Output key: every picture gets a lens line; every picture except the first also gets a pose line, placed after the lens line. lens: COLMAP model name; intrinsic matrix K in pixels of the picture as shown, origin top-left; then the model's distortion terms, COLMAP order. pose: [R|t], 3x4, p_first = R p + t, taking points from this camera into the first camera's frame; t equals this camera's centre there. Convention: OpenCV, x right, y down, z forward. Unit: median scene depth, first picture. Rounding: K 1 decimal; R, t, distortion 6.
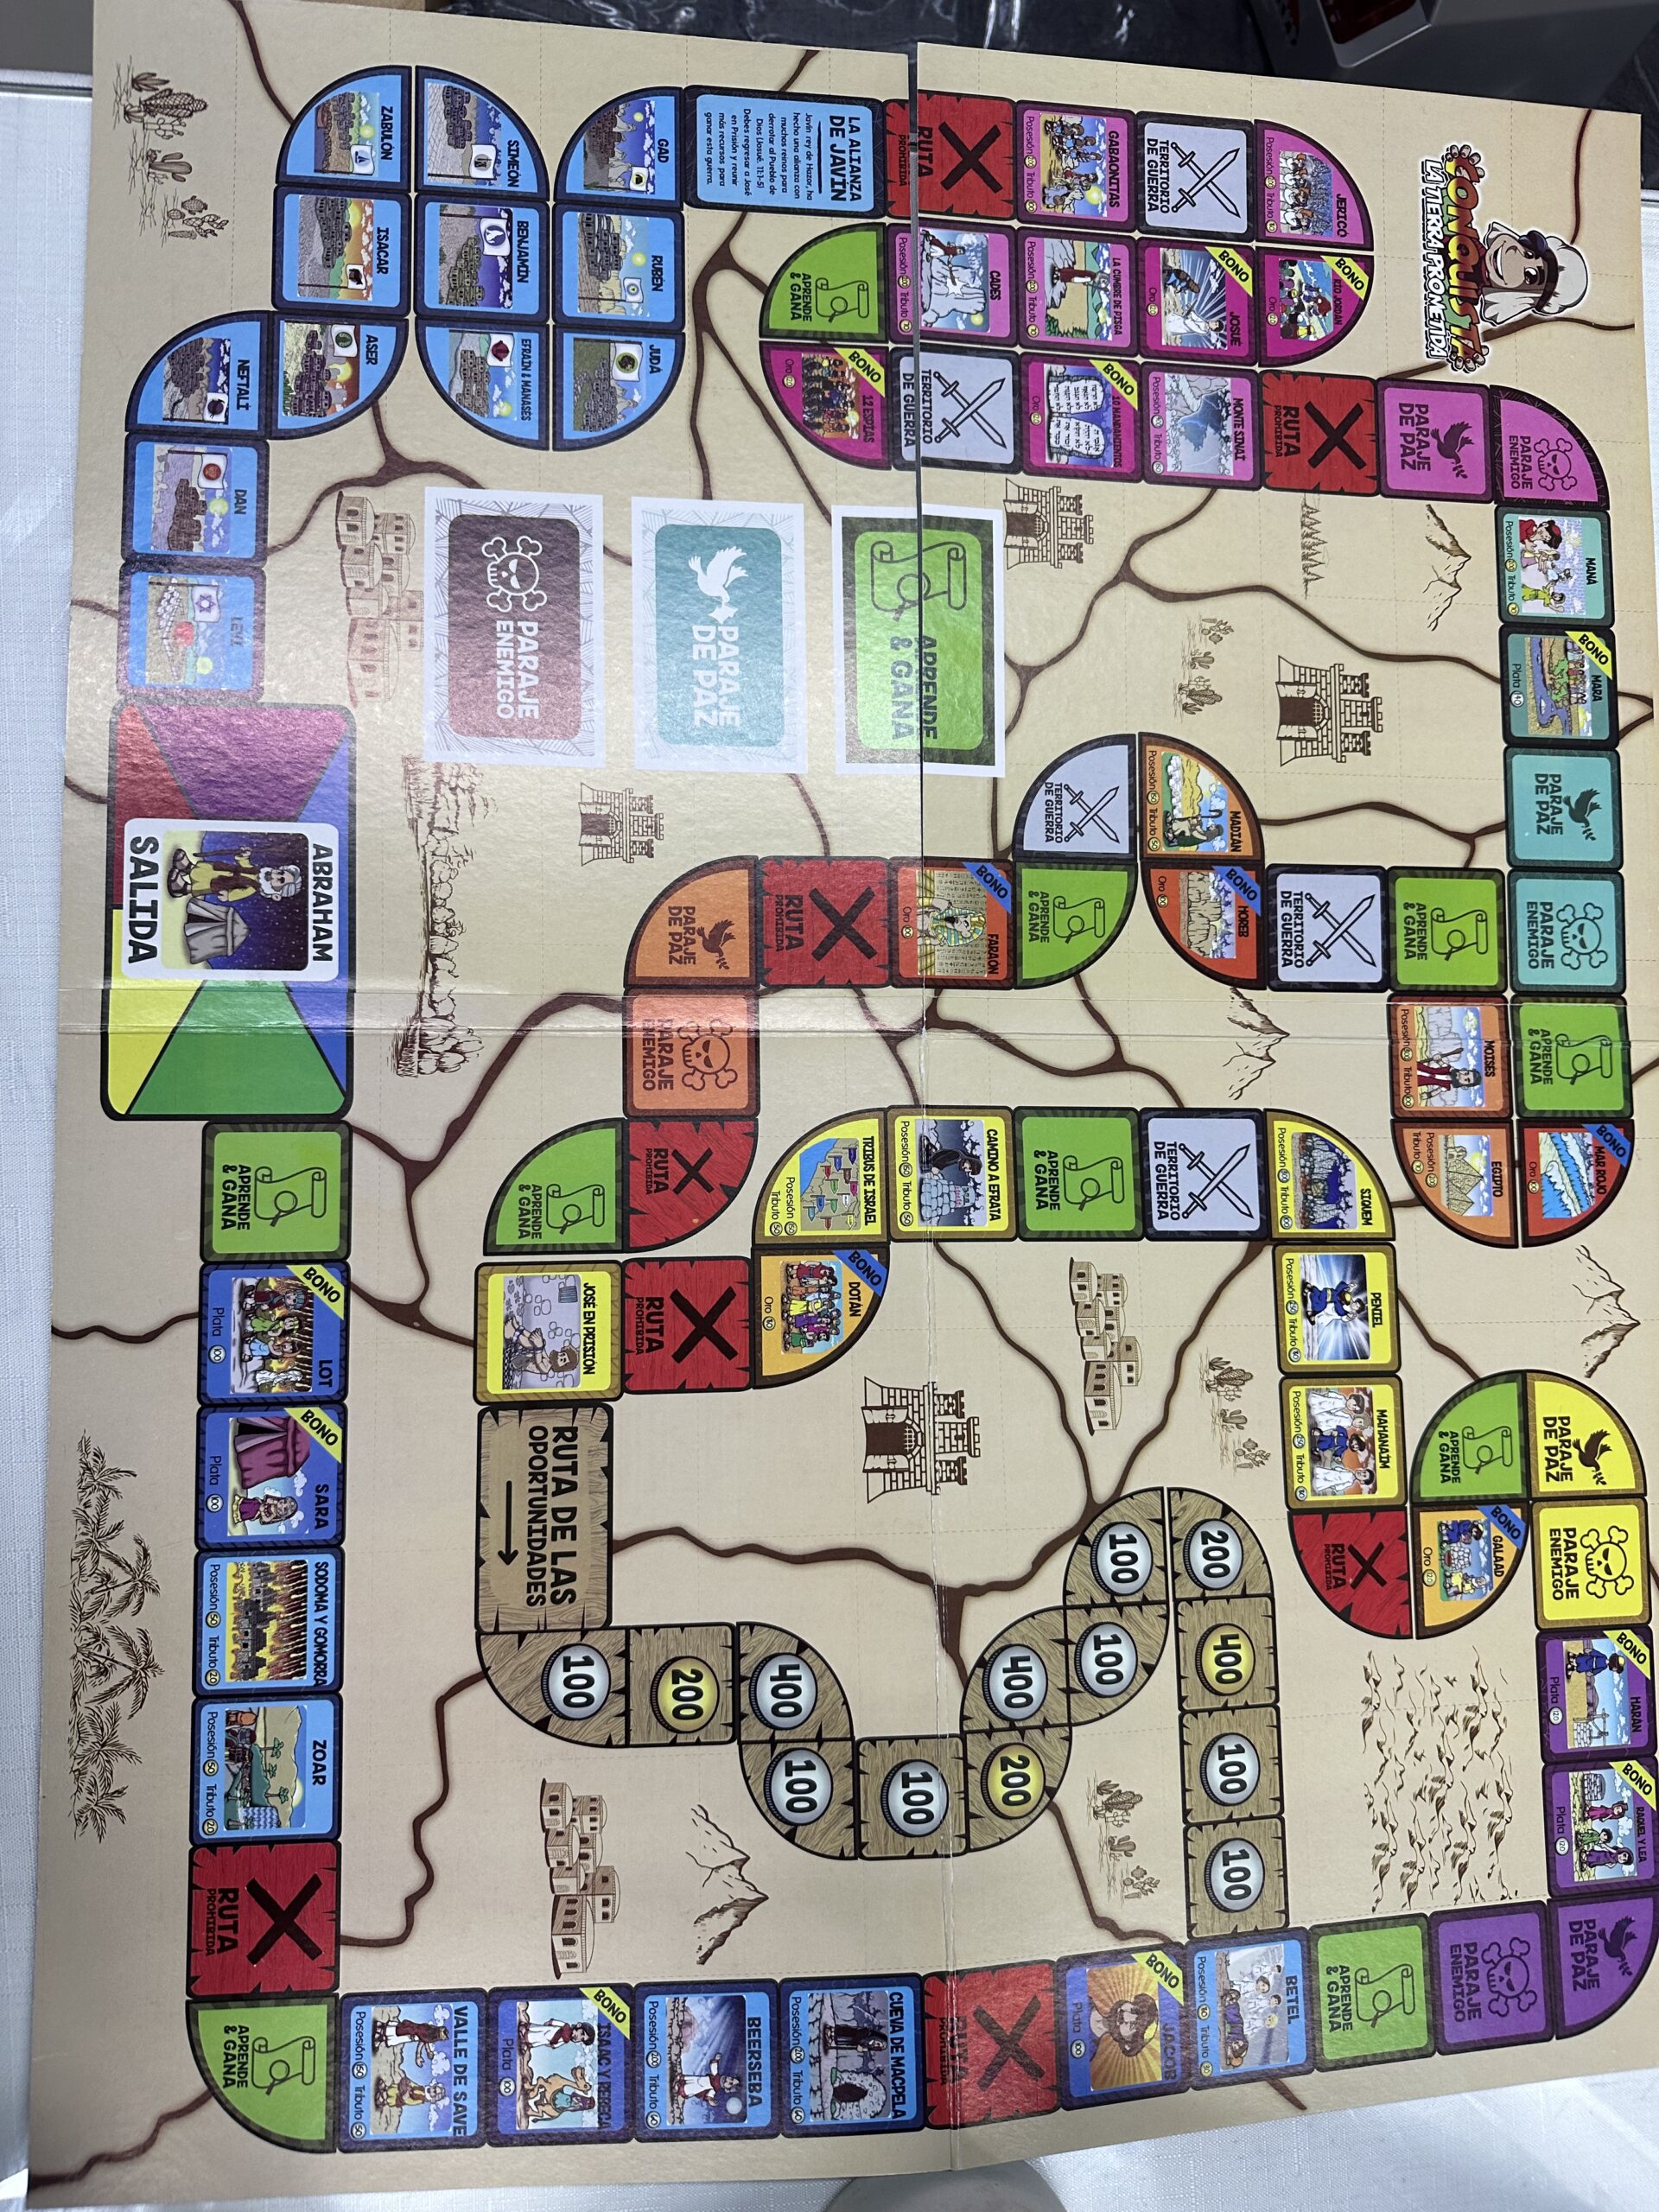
lens RADIAL K [[1218.3, 0, 829.5], [0, 1218.3, 1106.0], [0, 0, 1]] dist [0.041328, -0.058900]
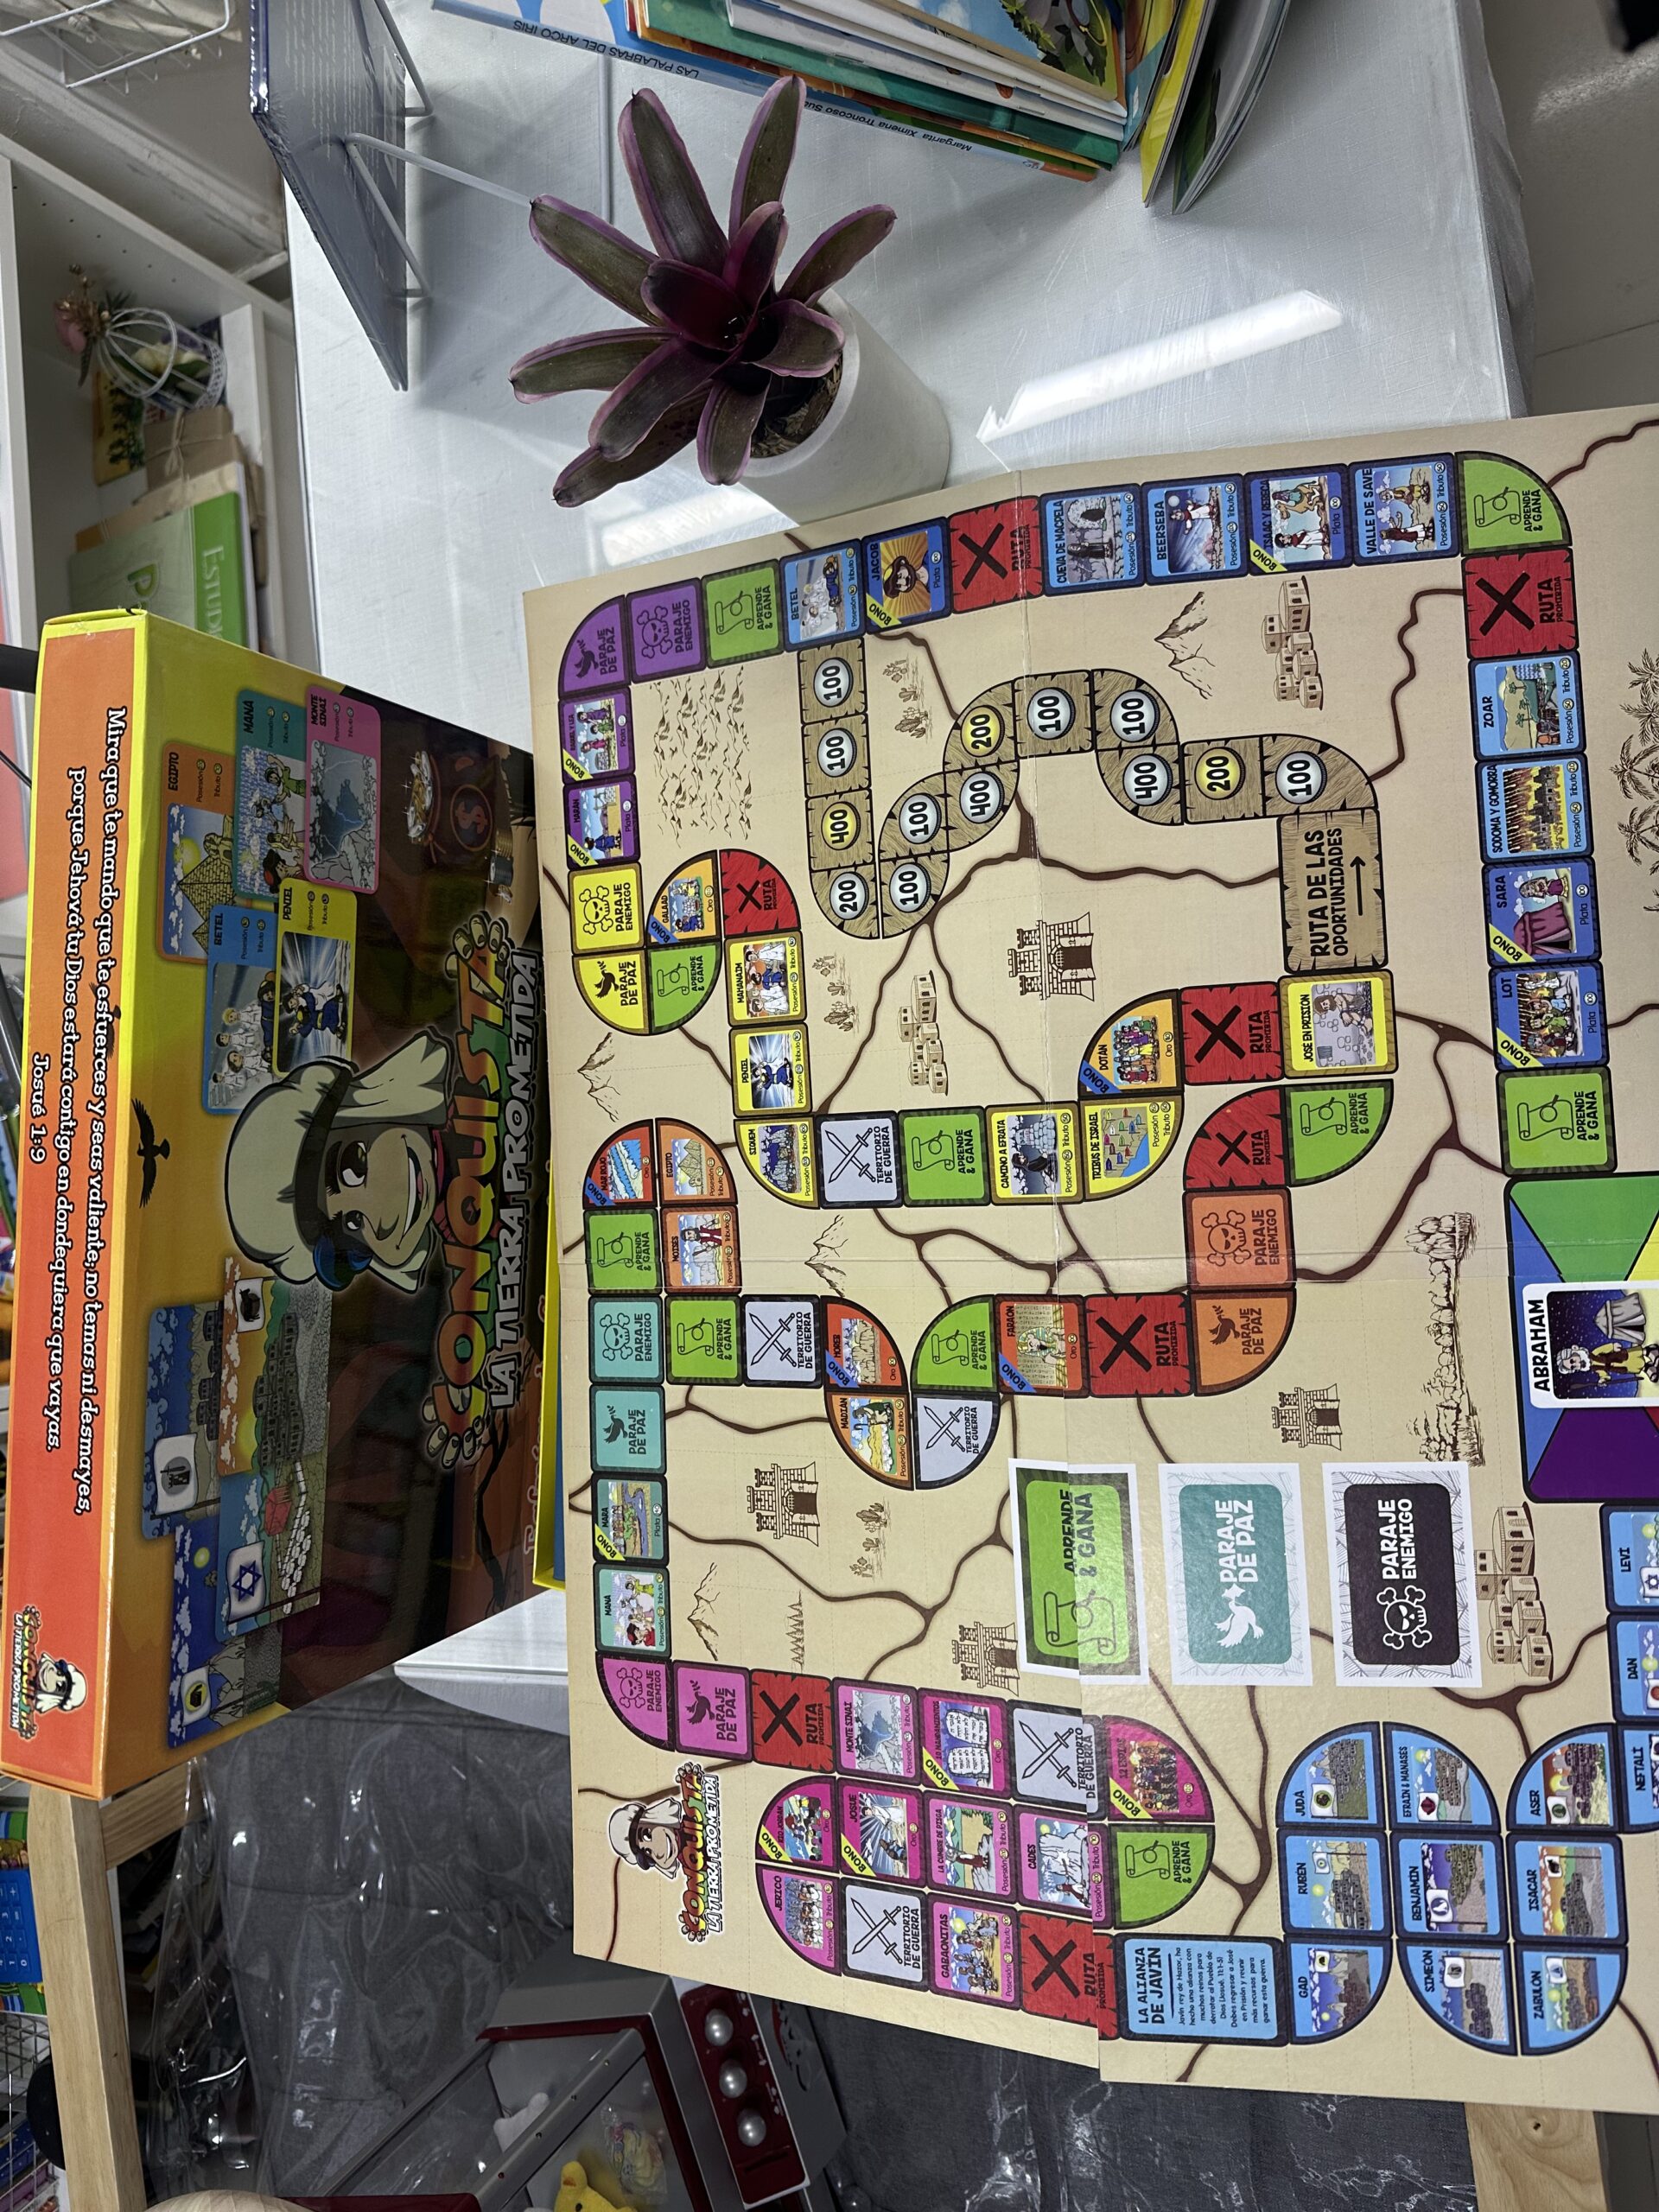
lens RADIAL K [[1749.8, 0, 752.3], [0, 1749.8, 1095.1], [0, 0, 1]] dist [0.044350, -0.103190]
pose [[-0.995083, 0.042423, 0.089497, 0.242978], [-0.033754, -0.994785, 0.096248, -0.055962], [0.093114, 0.092754, 0.991326, -0.973324]]
